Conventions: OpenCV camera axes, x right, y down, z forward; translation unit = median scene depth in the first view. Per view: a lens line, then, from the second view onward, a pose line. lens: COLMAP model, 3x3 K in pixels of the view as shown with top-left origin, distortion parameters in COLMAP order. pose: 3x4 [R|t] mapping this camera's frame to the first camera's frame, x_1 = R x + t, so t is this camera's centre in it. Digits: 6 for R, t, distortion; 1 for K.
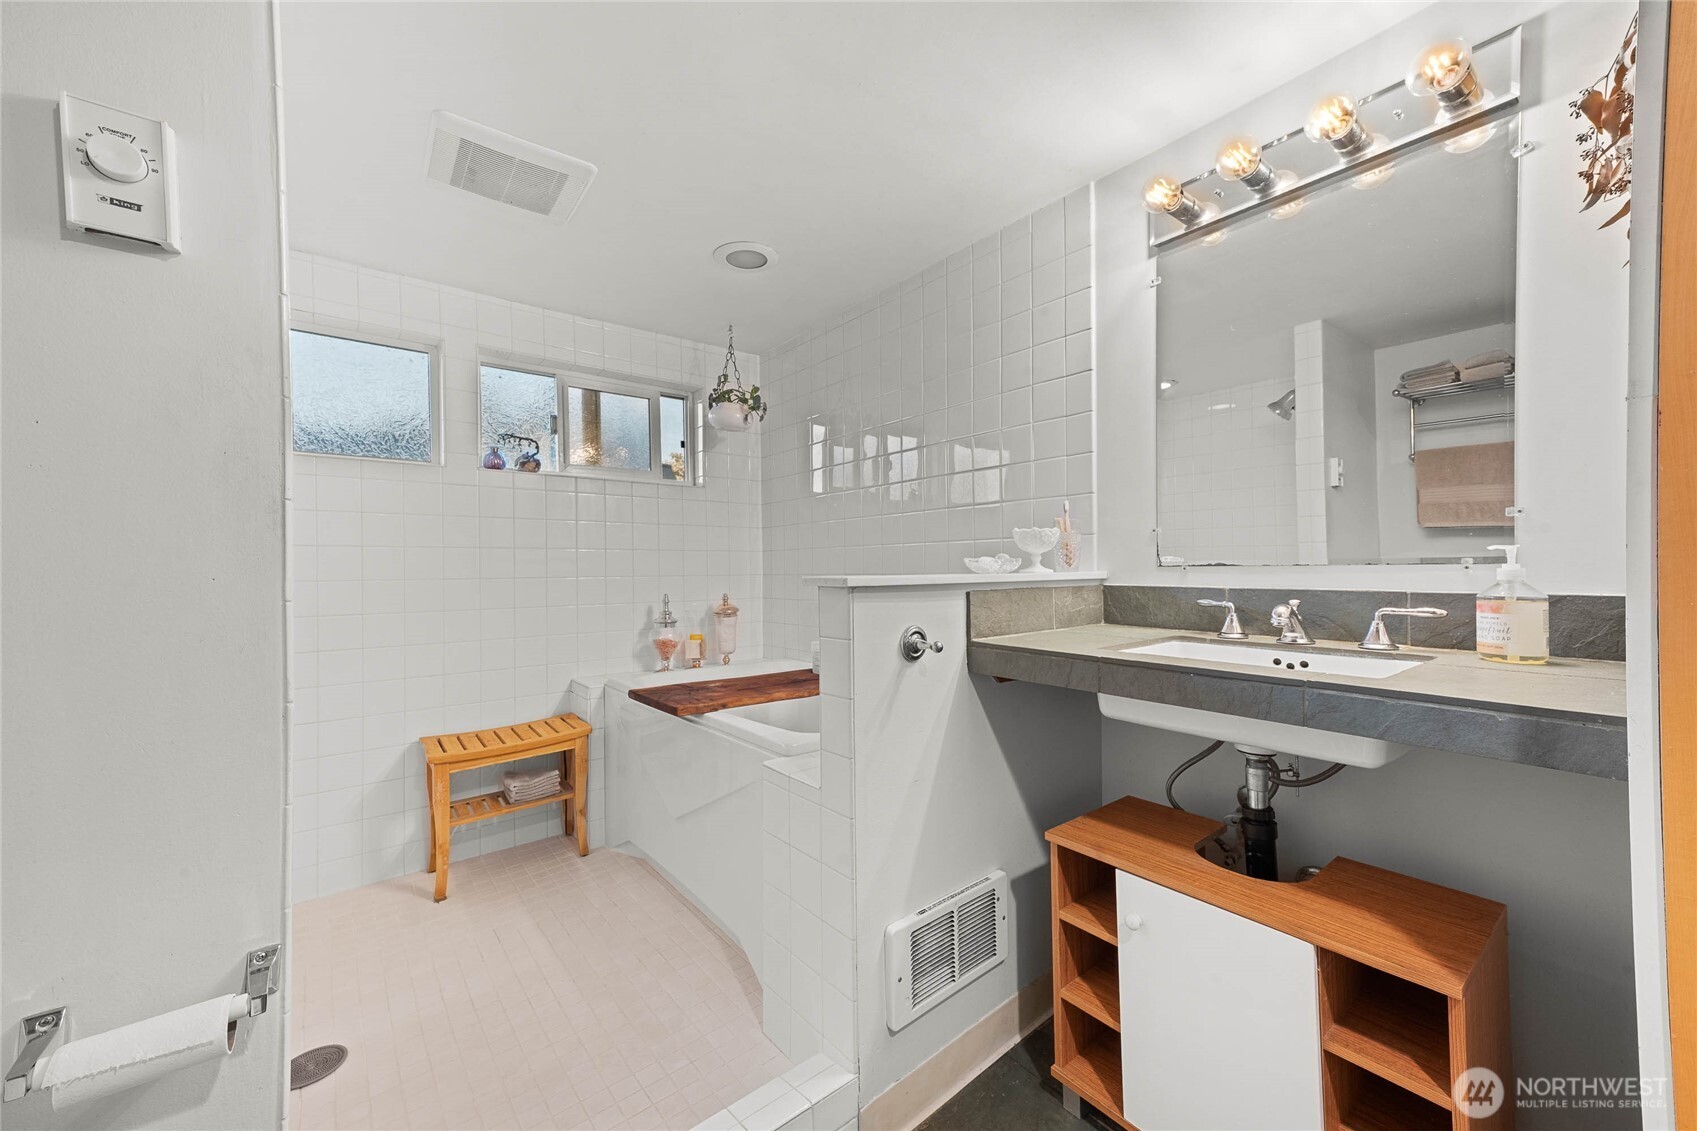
lens RADIAL K [[659.5, 0, 848.3], [0, 659.5, 567.7], [0, 0, 1]] dist [0.024650, 0.000859]
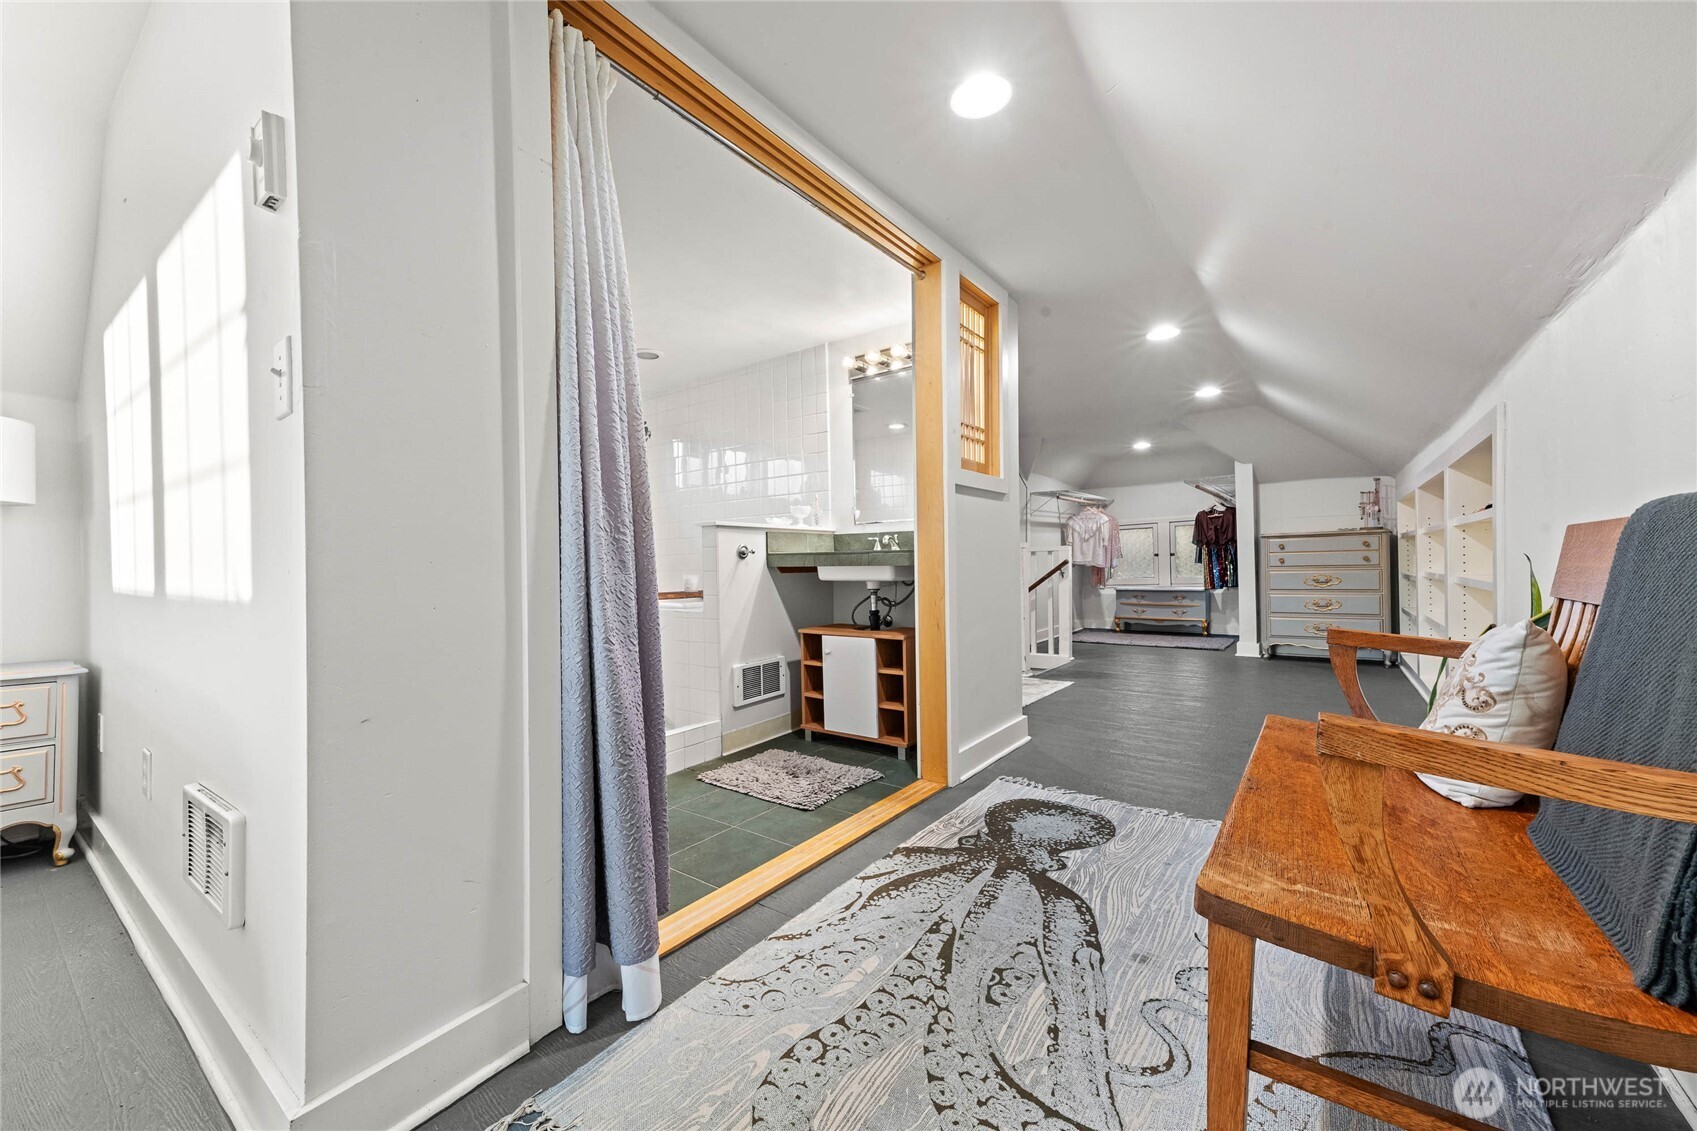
lens RADIAL K [[659.5, 0, 842.5], [0, 659.5, 564.8], [0, 0, 1]] dist [0.024650, 0.000859]
pose [[0.970417, -0.005903, 0.241363, -0.101756], [0.006544, 0.999977, -0.001853, 0.136145], [-0.241346, 0.003378, 0.970433, -1.117250]]
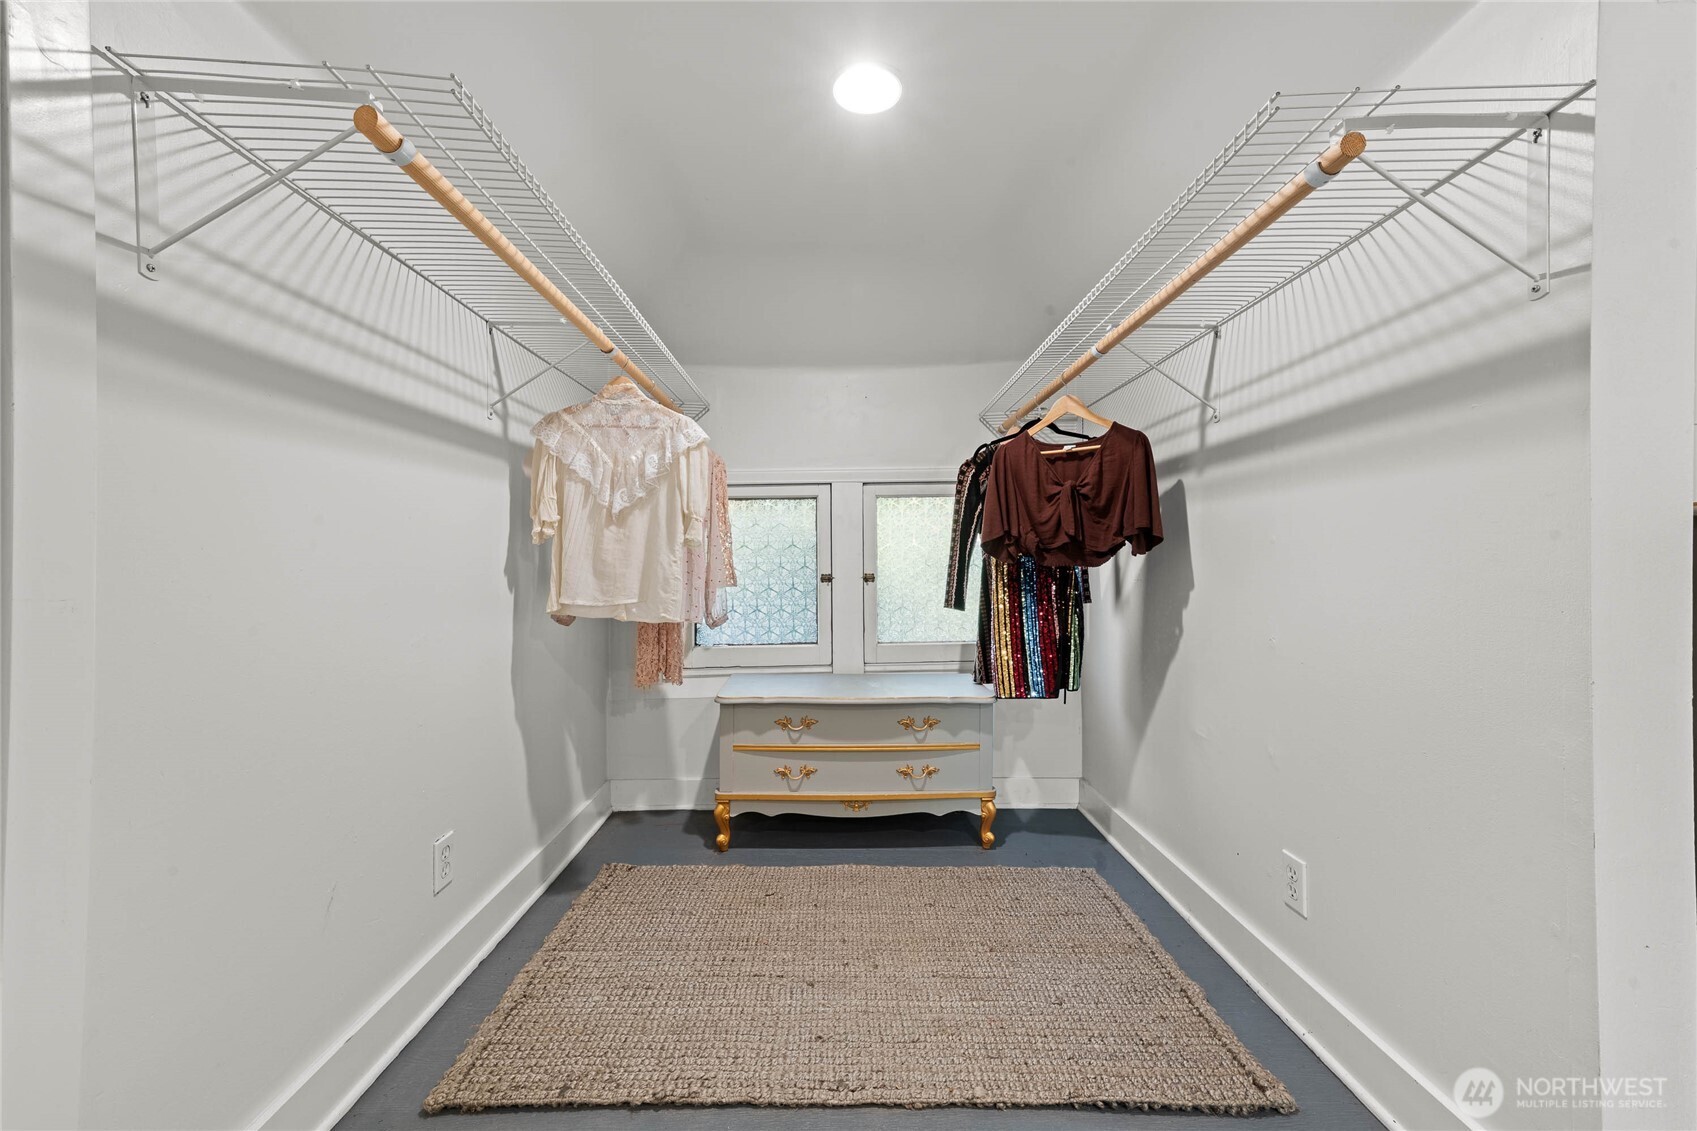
lens RADIAL K [[659.5, 0, 847.0], [0, 659.5, 568.1], [0, 0, 1]] dist [0.024650, 0.000859]
pose [[0.621284, 0.009020, 0.783533, 2.078107], [-0.008537, 0.999952, -0.004742, 0.050842], [-0.783539, -0.003743, 0.621332, 2.022819]]
